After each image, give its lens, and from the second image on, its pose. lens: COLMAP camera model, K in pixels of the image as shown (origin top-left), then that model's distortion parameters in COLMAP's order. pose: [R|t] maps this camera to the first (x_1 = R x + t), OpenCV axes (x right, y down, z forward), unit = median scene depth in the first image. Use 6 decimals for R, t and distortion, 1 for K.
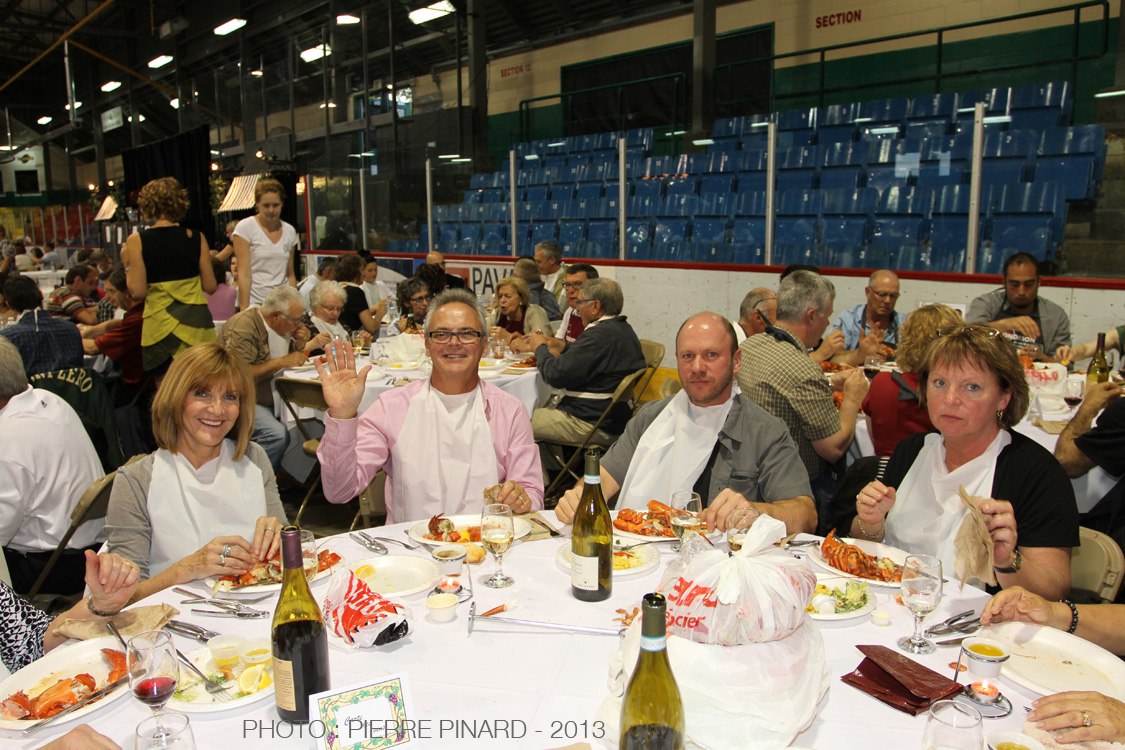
lens RADIAL K [[893.7, 0, 555.4], [0, 893.7, 373.5], [0, 0, 1]] dist [-0.088570, 0.063556]
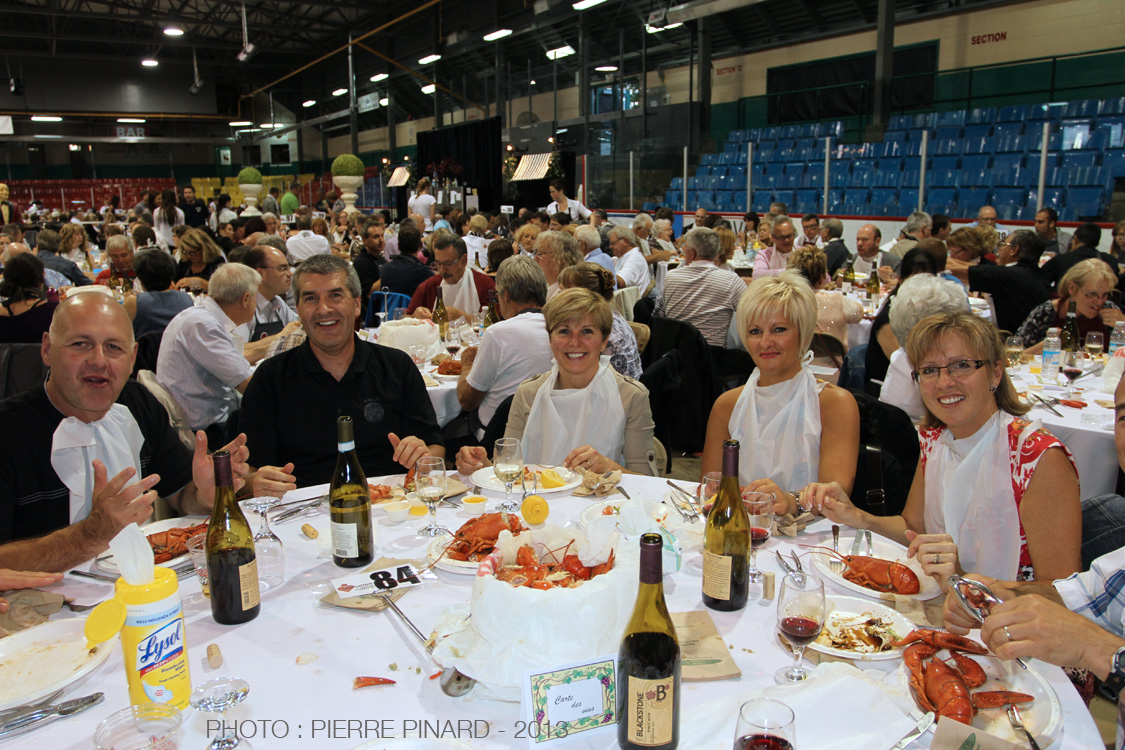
lens RADIAL K [[893.7, 0, 555.4], [0, 893.7, 373.5], [0, 0, 1]] dist [-0.088570, 0.063556]
pose [[0.984080, 0.035371, -0.174170, -0.059476], [-0.029208, 0.998857, 0.037823, 0.057013], [0.175309, -0.032134, 0.983989, -0.333899]]
